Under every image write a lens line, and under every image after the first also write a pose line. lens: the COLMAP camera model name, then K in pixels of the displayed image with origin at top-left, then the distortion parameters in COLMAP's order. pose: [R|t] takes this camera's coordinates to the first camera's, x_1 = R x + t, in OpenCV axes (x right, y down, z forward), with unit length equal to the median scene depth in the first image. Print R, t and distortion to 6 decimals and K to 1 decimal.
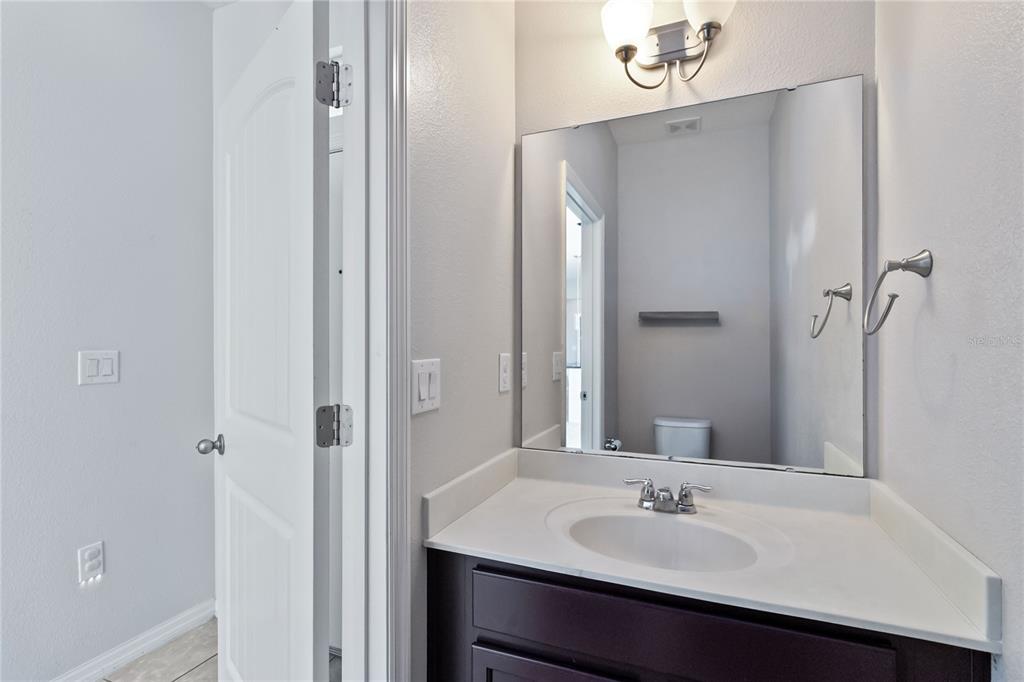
lens RADIAL K [[474.3, 0, 511.5], [0, 474.3, 328.0], [0, 0, 1]] dist [0.000076, 0.000287]
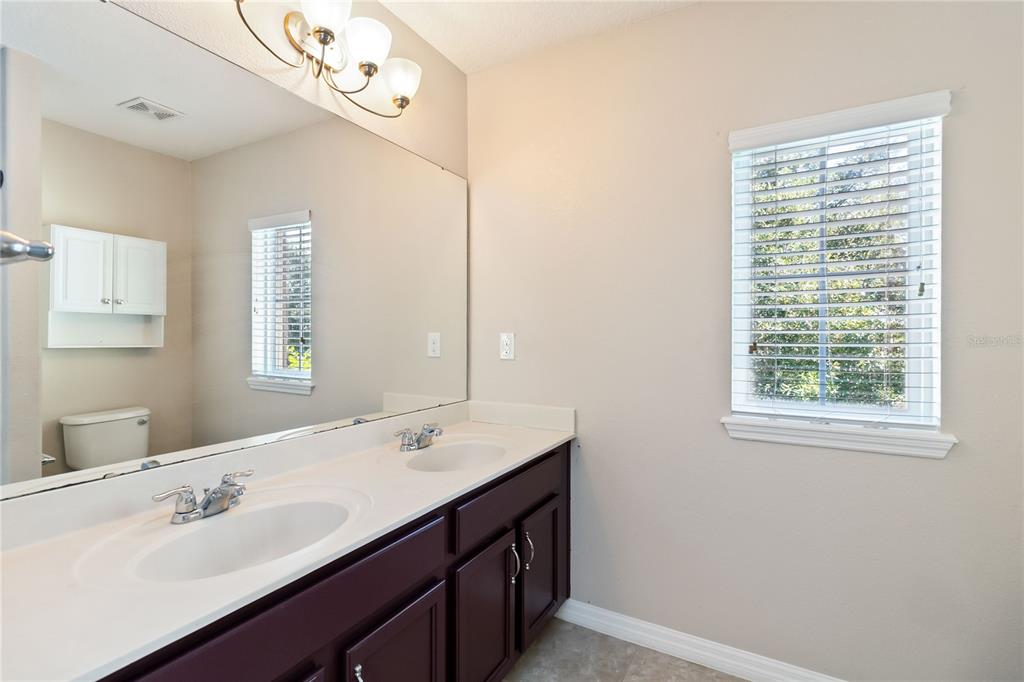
lens RADIAL K [[472.1, 0, 512.2], [0, 472.1, 332.4], [0, 0, 1]] dist [0.000787, 0.000675]
pose [[0.125884, 0.000518, 0.992045, -1.016864], [-0.004489, 0.999990, 0.000048, 0.054579], [-0.992035, -0.004460, 0.125885, 0.594190]]
